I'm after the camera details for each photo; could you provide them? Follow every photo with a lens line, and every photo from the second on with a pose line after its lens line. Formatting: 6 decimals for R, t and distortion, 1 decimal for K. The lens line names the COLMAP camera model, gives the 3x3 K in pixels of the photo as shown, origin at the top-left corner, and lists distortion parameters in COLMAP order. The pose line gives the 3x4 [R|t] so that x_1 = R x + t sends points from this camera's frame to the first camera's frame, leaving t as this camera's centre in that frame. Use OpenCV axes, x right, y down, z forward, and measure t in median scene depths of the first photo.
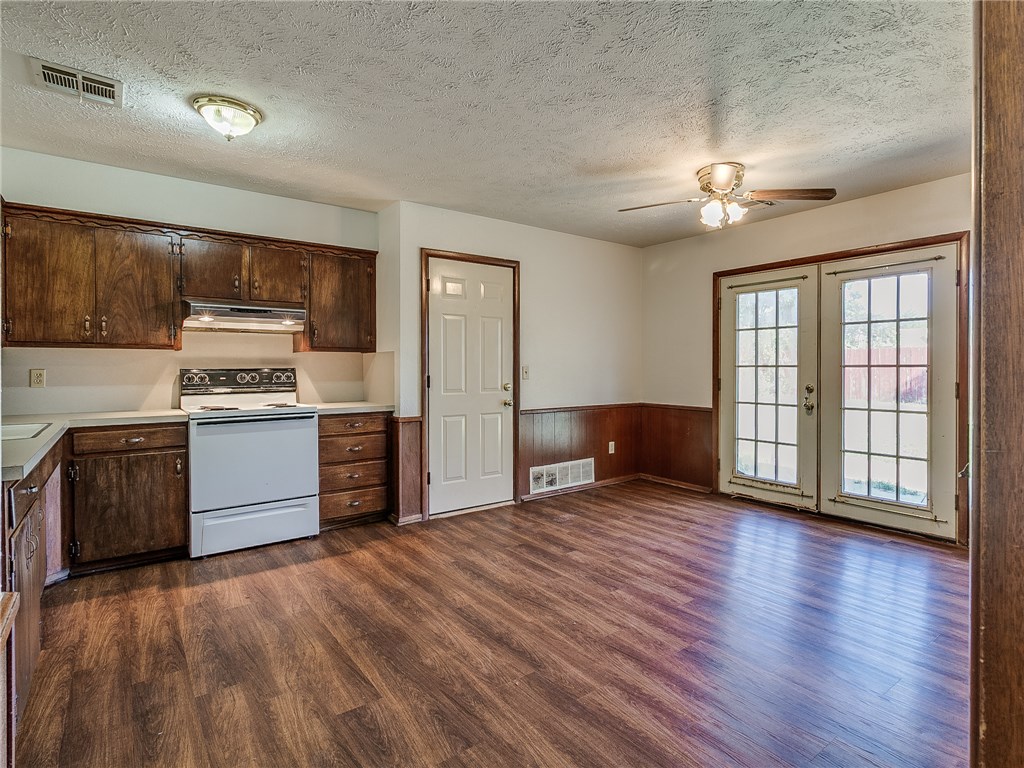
lens RADIAL K [[531.7, 0, 511.3], [0, 531.7, 380.5], [0, 0, 1]] dist [0.005769, 0.002408]
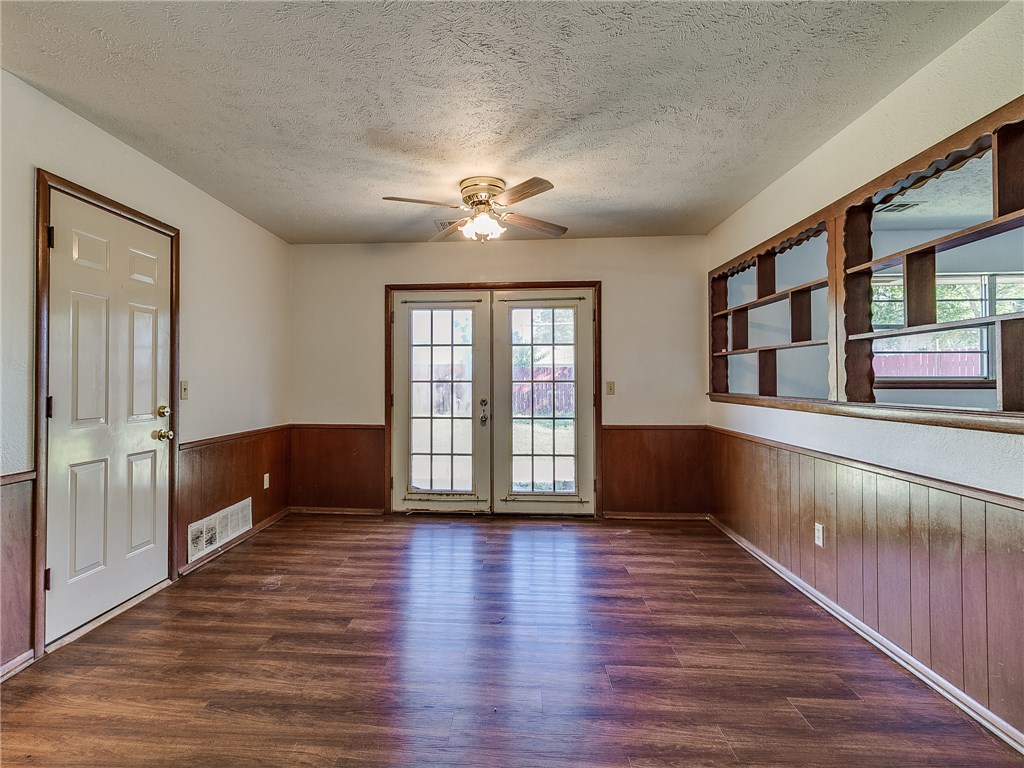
lens RADIAL K [[531.7, 0, 511.7], [0, 531.7, 379.1], [0, 0, 1]] dist [0.005769, 0.002408]
pose [[0.662900, 0.005792, 0.748686, -0.219456], [0.018584, 0.999535, -0.024188, -0.004110], [-0.748477, 0.029948, 0.662484, 0.218141]]
